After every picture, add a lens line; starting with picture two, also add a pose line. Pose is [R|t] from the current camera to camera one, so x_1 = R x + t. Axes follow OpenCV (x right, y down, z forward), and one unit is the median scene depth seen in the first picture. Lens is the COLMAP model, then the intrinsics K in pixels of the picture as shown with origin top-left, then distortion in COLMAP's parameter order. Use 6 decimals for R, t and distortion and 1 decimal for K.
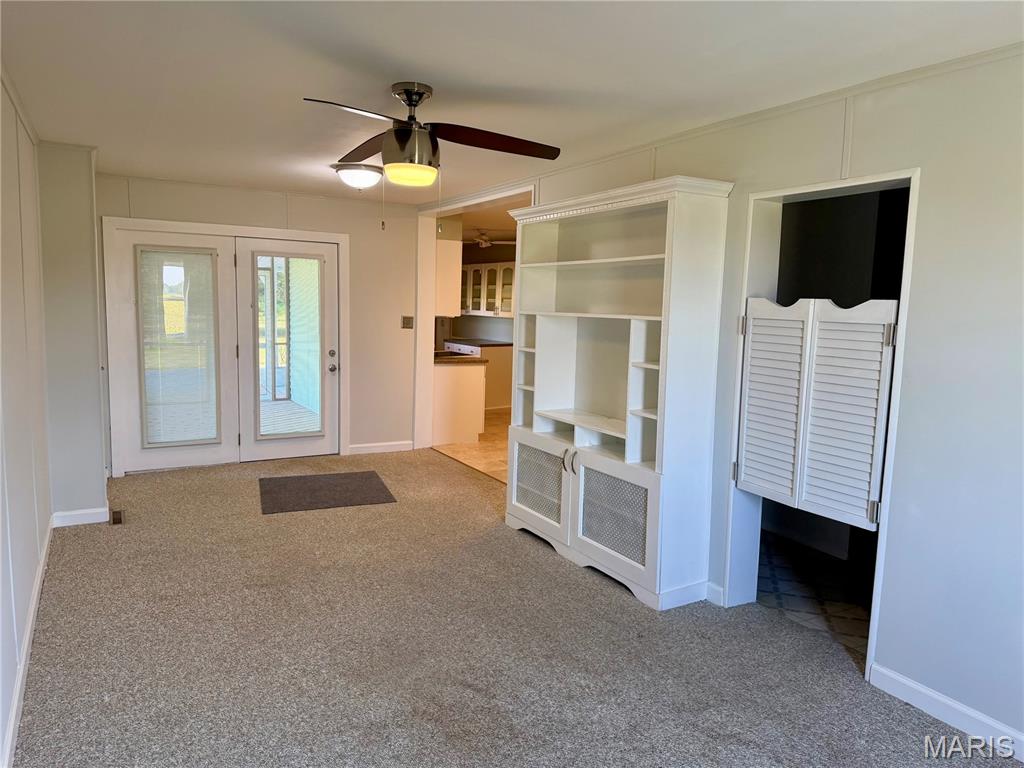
lens RADIAL K [[707.5, 0, 512.0], [0, 707.5, 384.0], [0, 0, 1]] dist [0.107485, -0.140919]
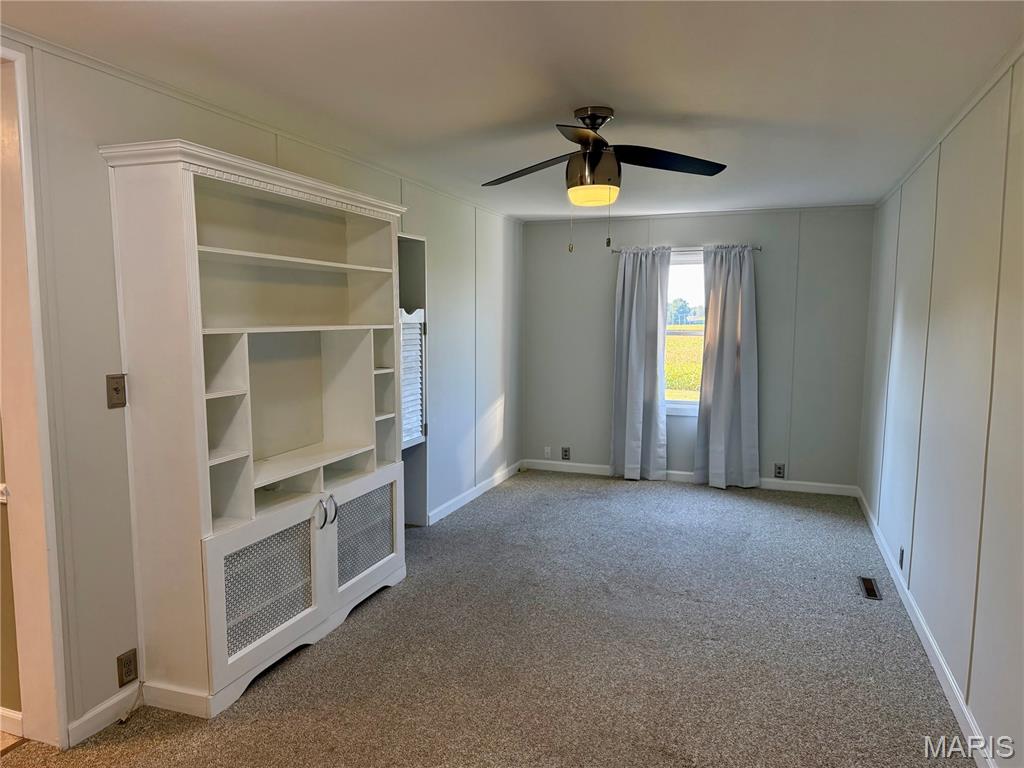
lens RADIAL K [[707.5, 0, 512.0], [0, 707.5, 384.0], [0, 0, 1]] dist [0.107485, -0.140919]
pose [[-0.645328, -0.100374, 0.757283, -0.735987], [0.069073, 0.979602, 0.188703, -0.192448], [-0.760777, 0.174083, -0.625231, 1.502552]]
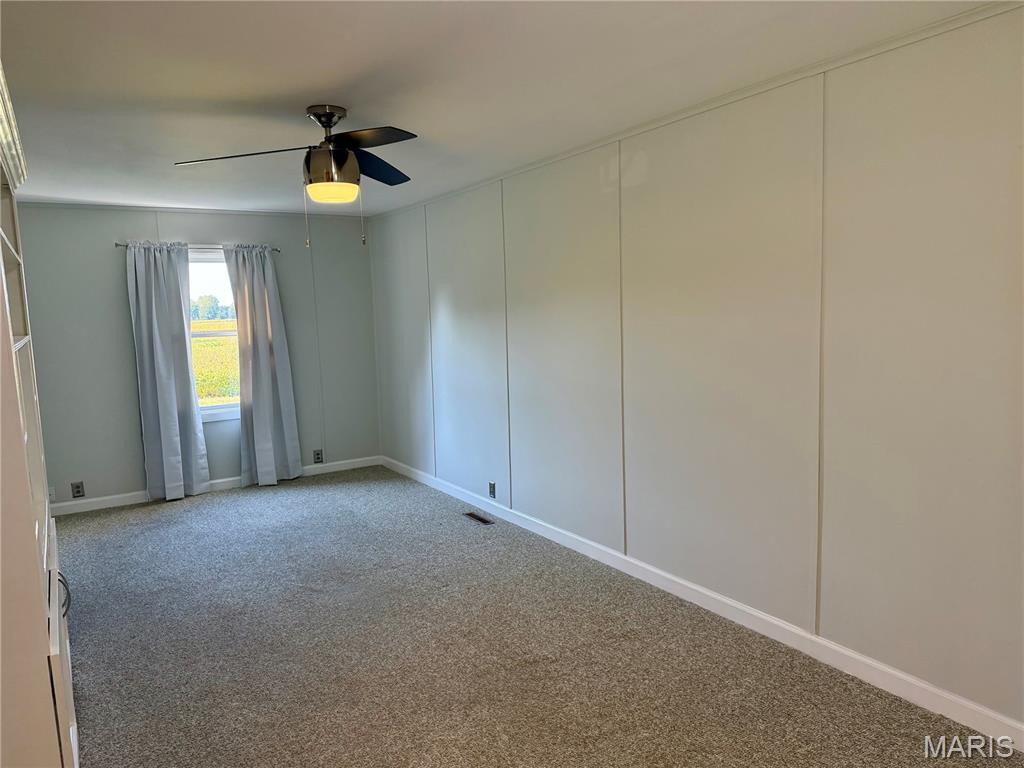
lens RADIAL K [[707.5, 0, 512.0], [0, 707.5, 384.0], [0, 0, 1]] dist [0.107485, -0.140919]
pose [[-0.999142, 0.015514, -0.038403, -0.301694], [0.006646, 0.975239, 0.221056, -0.210042], [0.040882, 0.220611, -0.974505, 1.763565]]
